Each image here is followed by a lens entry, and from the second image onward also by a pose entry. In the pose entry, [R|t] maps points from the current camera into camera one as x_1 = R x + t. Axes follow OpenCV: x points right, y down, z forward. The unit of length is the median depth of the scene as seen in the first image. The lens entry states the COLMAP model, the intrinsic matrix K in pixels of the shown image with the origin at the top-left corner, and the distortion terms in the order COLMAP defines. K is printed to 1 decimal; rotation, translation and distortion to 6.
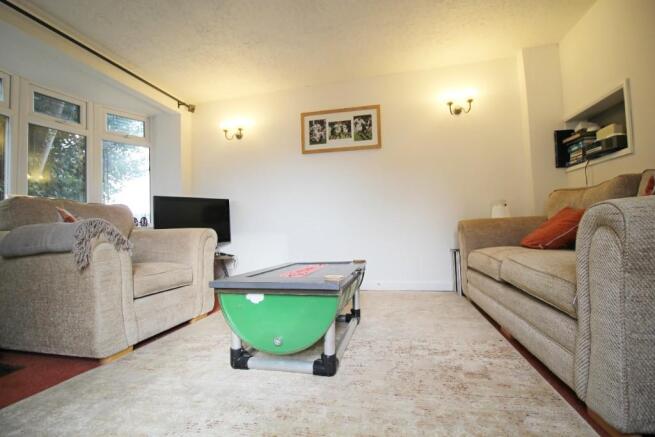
lens RADIAL K [[309.6, 0, 327.2], [0, 309.6, 217.0], [0, 0, 1]] dist [-0.008528, -0.001668]
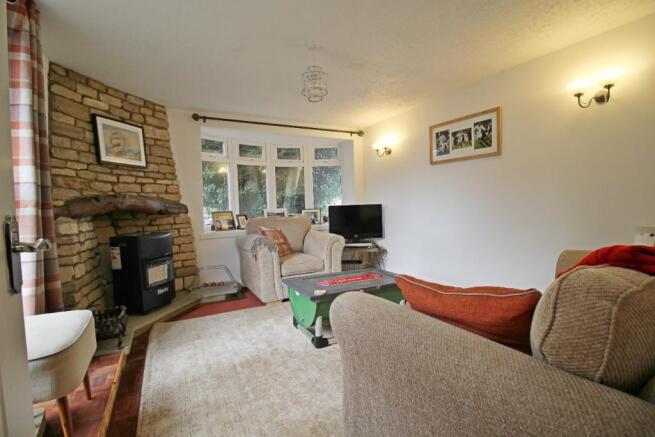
lens RADIAL K [[309.6, 0, 325.2], [0, 309.6, 217.3], [0, 0, 1]] dist [-0.008528, -0.001668]
pose [[0.646019, 0.052900, -0.761486, 0.531989], [0.042843, 0.993510, 0.105365, -0.155678], [0.762118, -0.100693, 0.639560, 0.004684]]
